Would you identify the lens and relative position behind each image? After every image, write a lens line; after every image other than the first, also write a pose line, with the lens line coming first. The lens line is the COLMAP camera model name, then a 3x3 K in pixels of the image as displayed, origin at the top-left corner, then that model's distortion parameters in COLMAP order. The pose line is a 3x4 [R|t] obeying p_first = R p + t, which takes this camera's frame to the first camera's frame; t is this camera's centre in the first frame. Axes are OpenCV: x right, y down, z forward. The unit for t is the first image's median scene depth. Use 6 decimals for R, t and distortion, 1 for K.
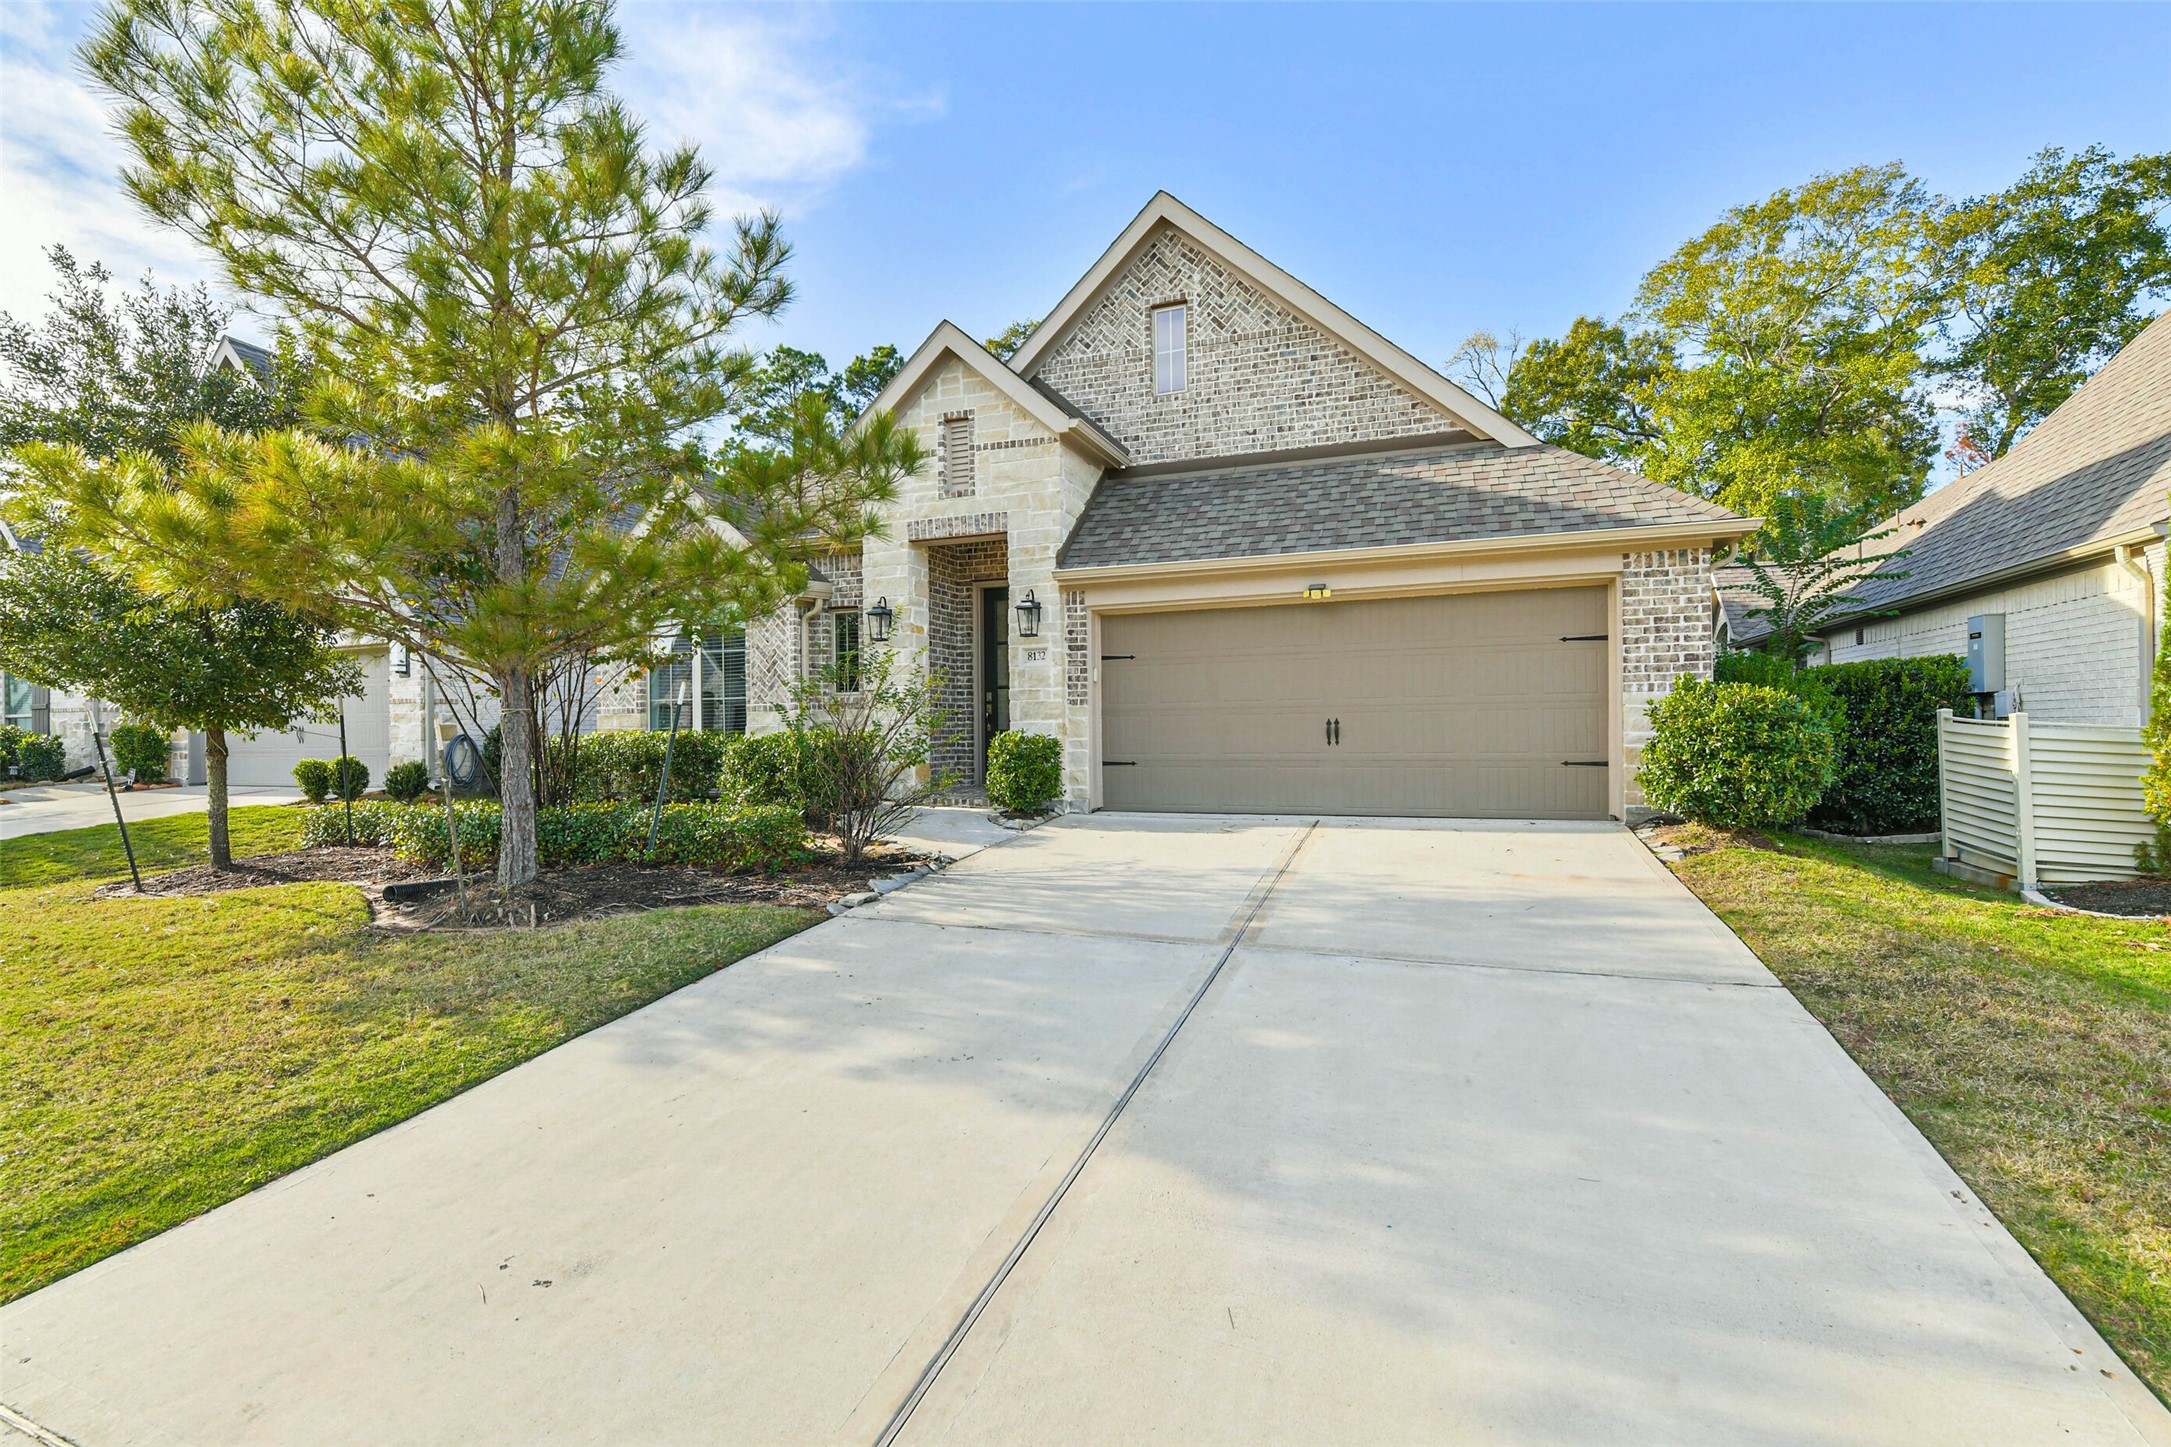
lens RADIAL K [[939.8, 0, 1077.3], [0, 939.8, 721.8], [0, 0, 1]] dist [0.074251, -0.024423]
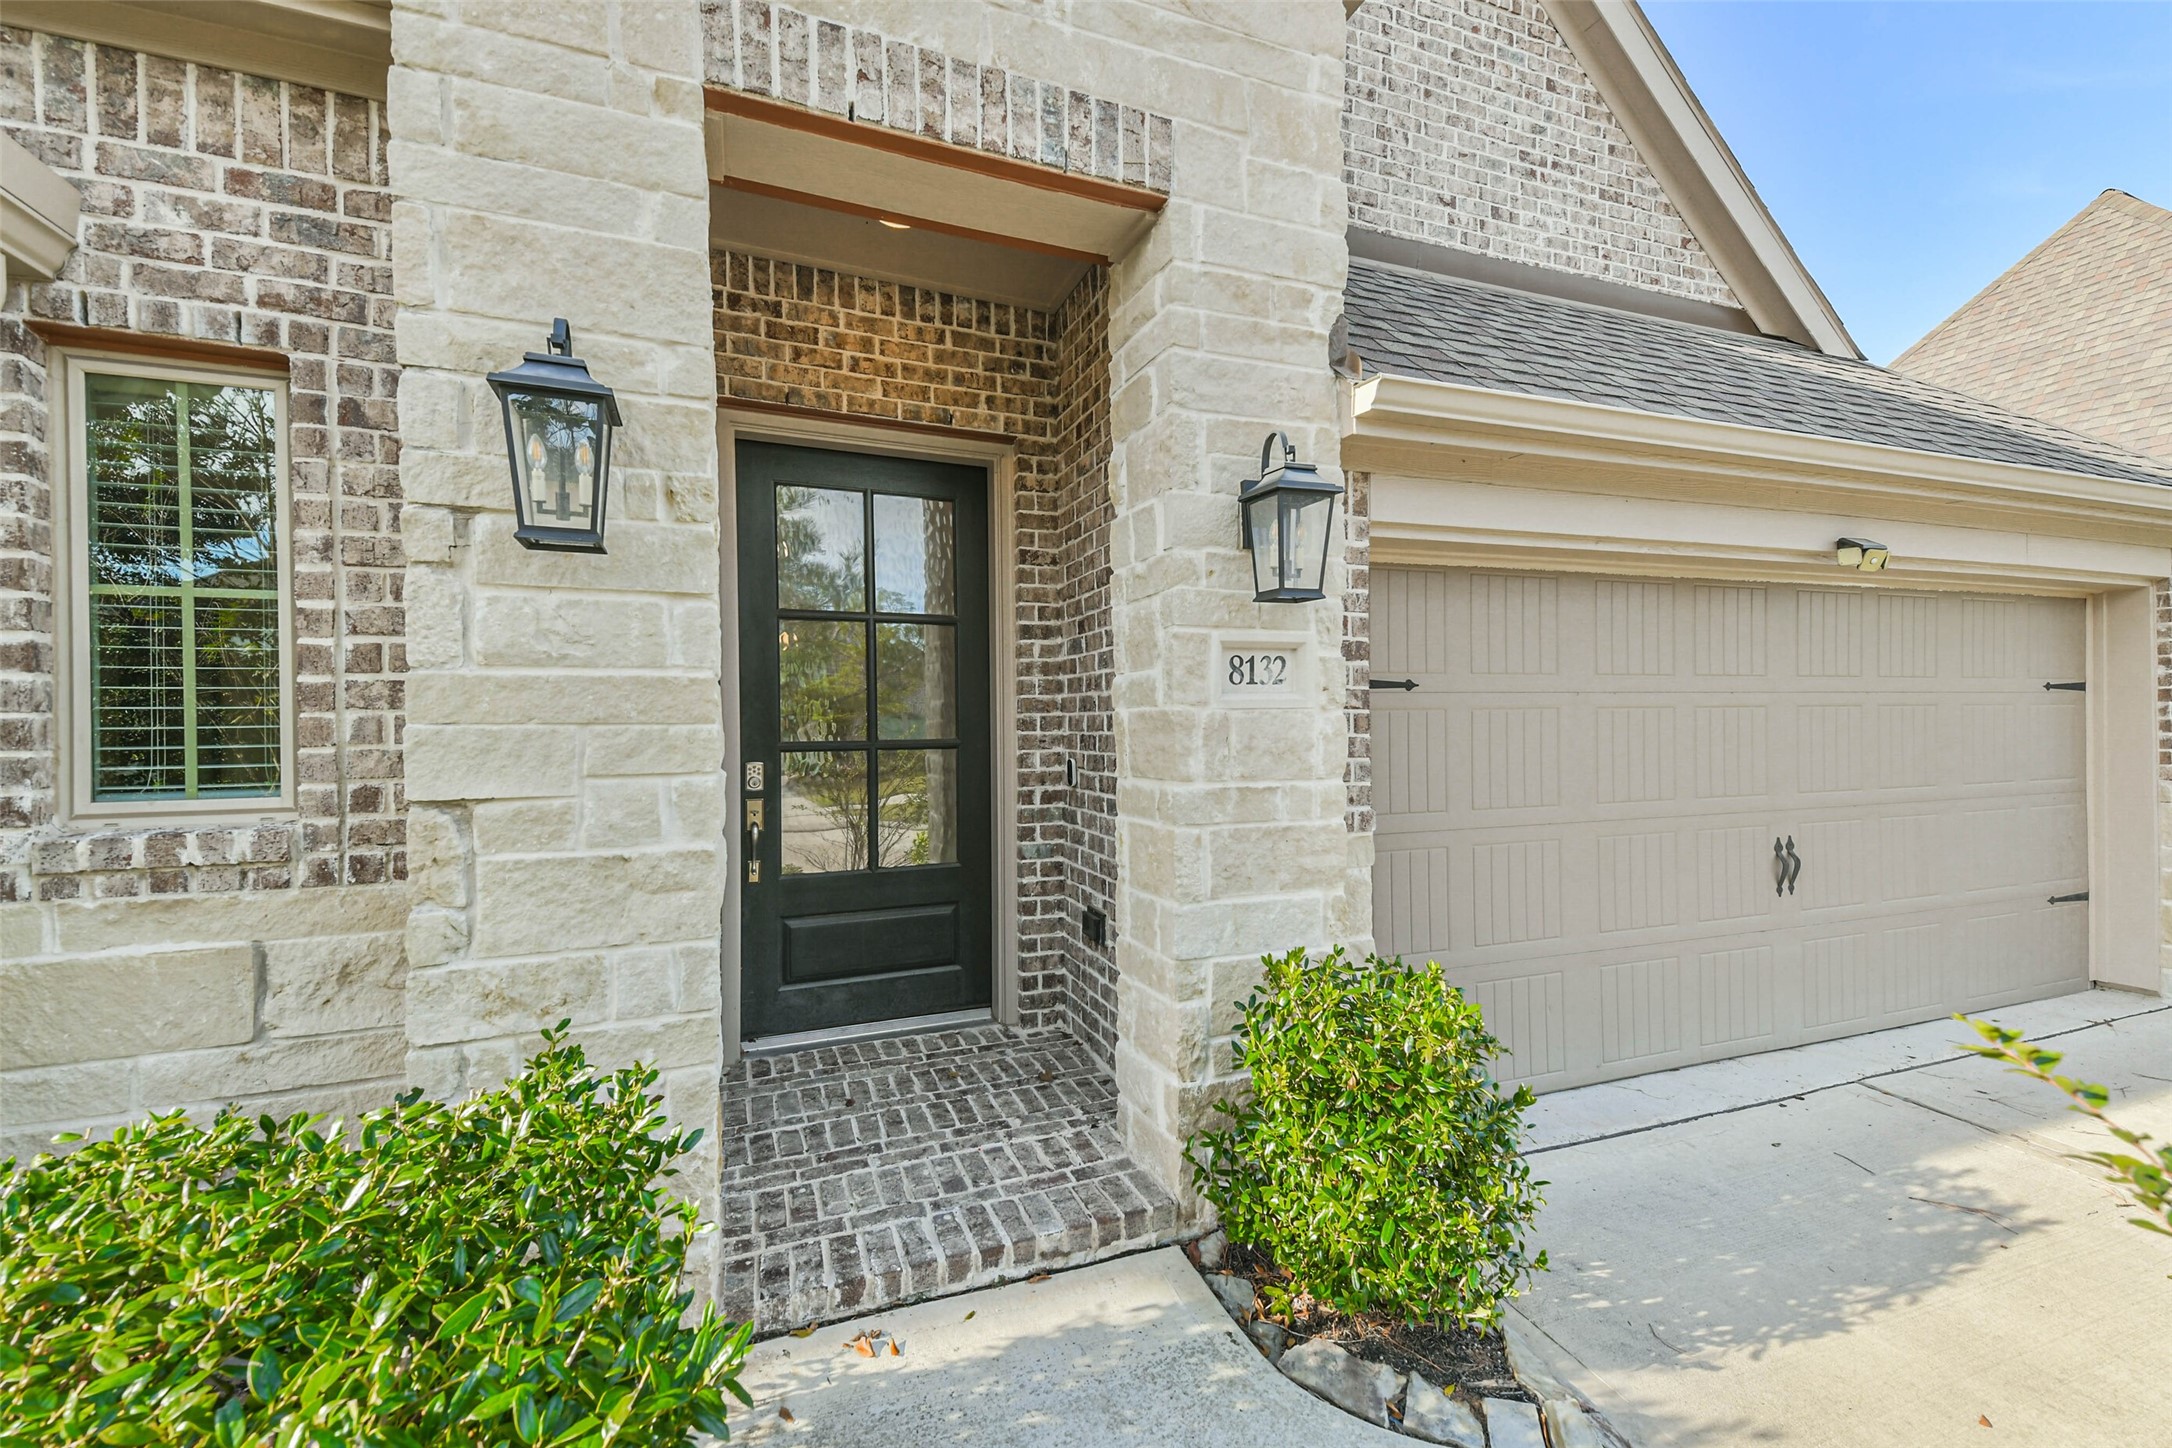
lens RADIAL K [[940.2, 0, 1095.9], [0, 940.2, 725.0], [0, 0, 1]] dist [0.074251, -0.024423]
pose [[0.726518, 0.002056, 0.687144, -0.272125], [-0.000575, 0.999997, -0.002384, -0.051357], [-0.687147, 0.001337, 0.726517, 0.808883]]
